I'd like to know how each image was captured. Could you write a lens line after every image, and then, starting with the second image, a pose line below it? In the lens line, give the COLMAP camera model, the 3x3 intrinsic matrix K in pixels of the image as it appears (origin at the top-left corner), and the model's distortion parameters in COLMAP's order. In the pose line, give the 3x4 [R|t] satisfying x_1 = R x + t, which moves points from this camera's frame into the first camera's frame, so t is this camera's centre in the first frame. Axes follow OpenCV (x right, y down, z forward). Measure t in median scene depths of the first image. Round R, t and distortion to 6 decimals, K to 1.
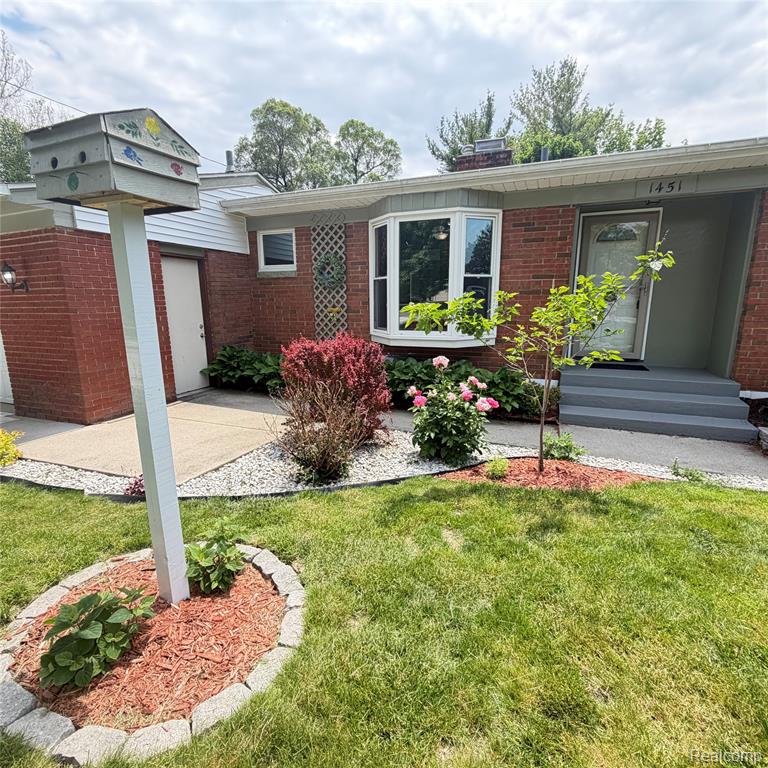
lens RADIAL K [[411.7, 0, 384.0], [0, 411.7, 384.0], [0, 0, 1]] dist [-0.001303, 0.001681]
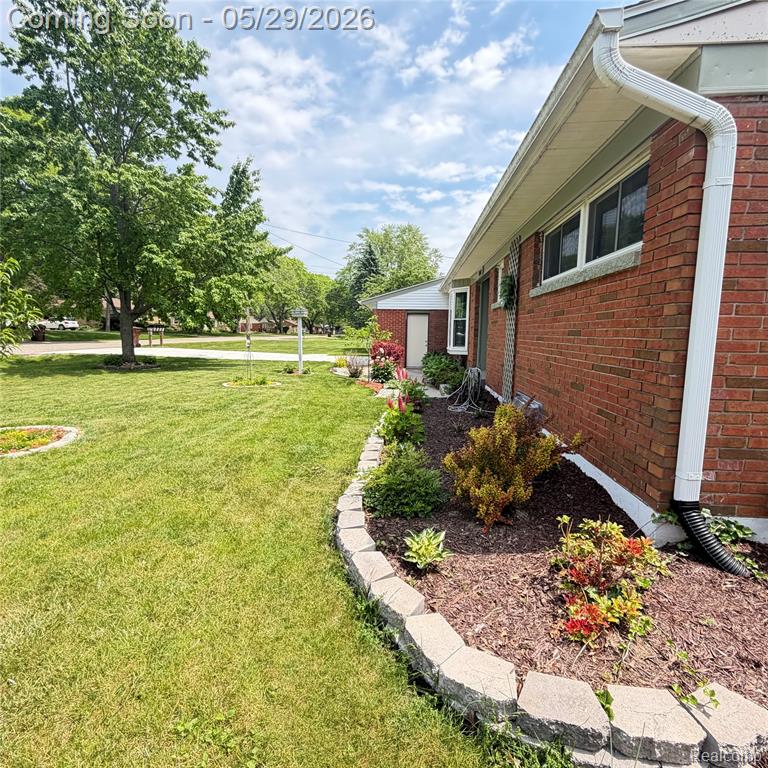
lens RADIAL K [[411.7, 0, 384.0], [0, 411.7, 384.0], [0, 0, 1]] dist [-0.001303, 0.001681]
pose [[0.317120, 0.122937, -0.940384, 3.045829], [-0.183624, 0.980759, 0.066292, -0.028420], [0.930439, 0.151654, 0.333592, 0.055908]]
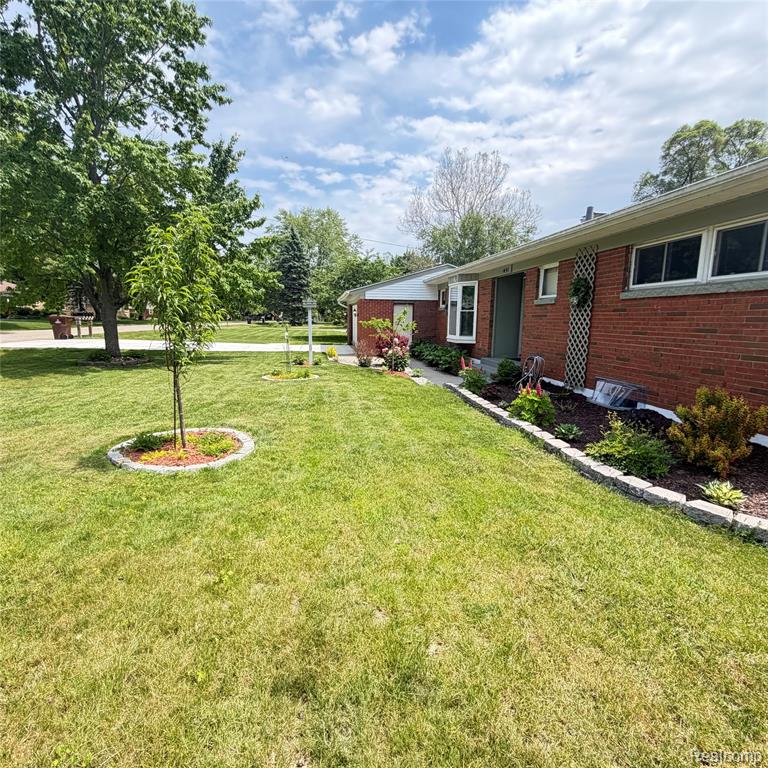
lens RADIAL K [[410.9, 0, 384.0], [0, 410.9, 384.0], [0, 0, 1]] dist [0.015252, -0.001414]
pose [[0.519823, 0.139592, -0.842792, 2.833942], [-0.164364, 0.984469, 0.061680, 0.083834], [0.838313, 0.106462, 0.534694, -0.748255]]
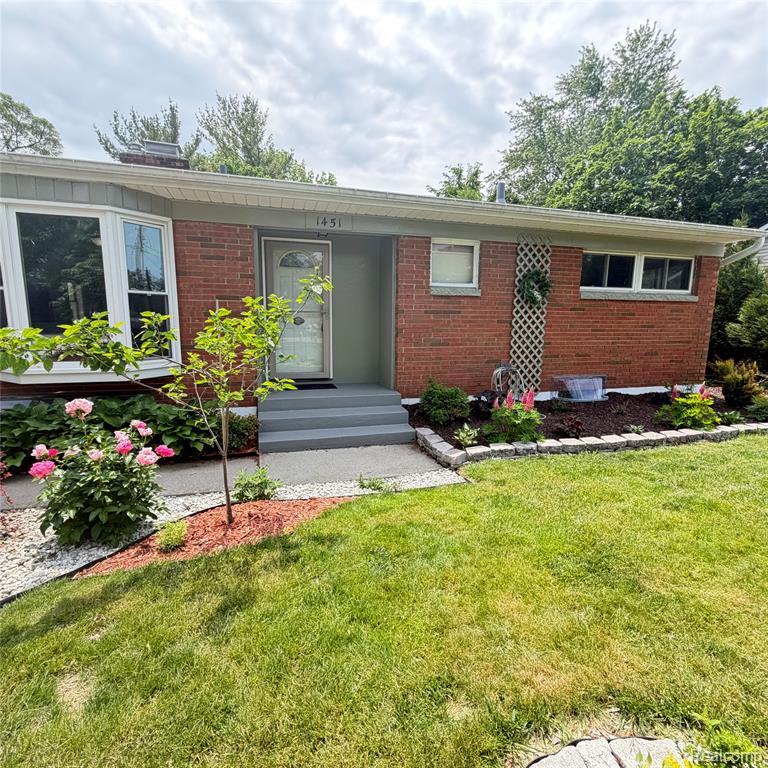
lens RADIAL K [[408.4, 0, 394.0], [0, 408.4, 387.3], [0, 0, 1]] dist [-0.001533, 0.000302]
pose [[0.772263, -0.087707, 0.629220, 0.117636], [0.113779, 0.993505, -0.001161, -0.024145], [-0.625031, 0.072488, 0.777227, 0.096964]]
